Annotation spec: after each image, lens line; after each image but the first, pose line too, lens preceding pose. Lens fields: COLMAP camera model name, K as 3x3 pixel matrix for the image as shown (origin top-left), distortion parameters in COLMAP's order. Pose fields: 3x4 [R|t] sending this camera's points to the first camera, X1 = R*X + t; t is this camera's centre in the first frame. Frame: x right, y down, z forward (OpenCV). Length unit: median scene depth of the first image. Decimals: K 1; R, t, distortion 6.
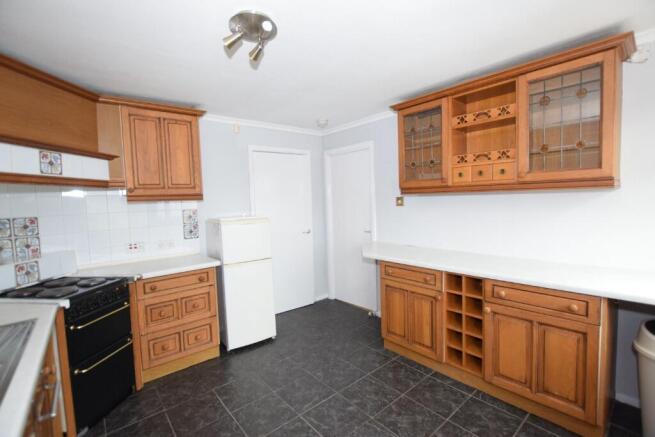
lens RADIAL K [[304.1, 0, 327.5], [0, 304.1, 218.5], [0, 0, 1]] dist [-0.002440, -0.000505]
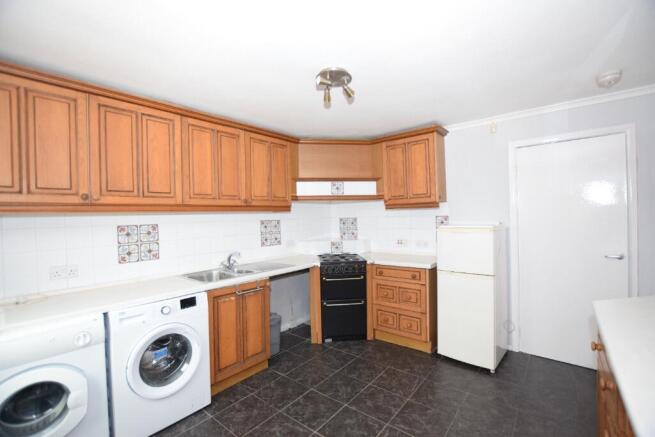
lens RADIAL K [[294.9, 0, 328.2], [0, 294.9, 221.2], [0, 0, 1]] dist [0.001058, 0.000388]
pose [[0.193597, 0.045371, -0.980031, 0.630661], [-0.045554, 0.998268, 0.037217, -0.037712], [0.980023, 0.037439, 0.195329, 0.472816]]
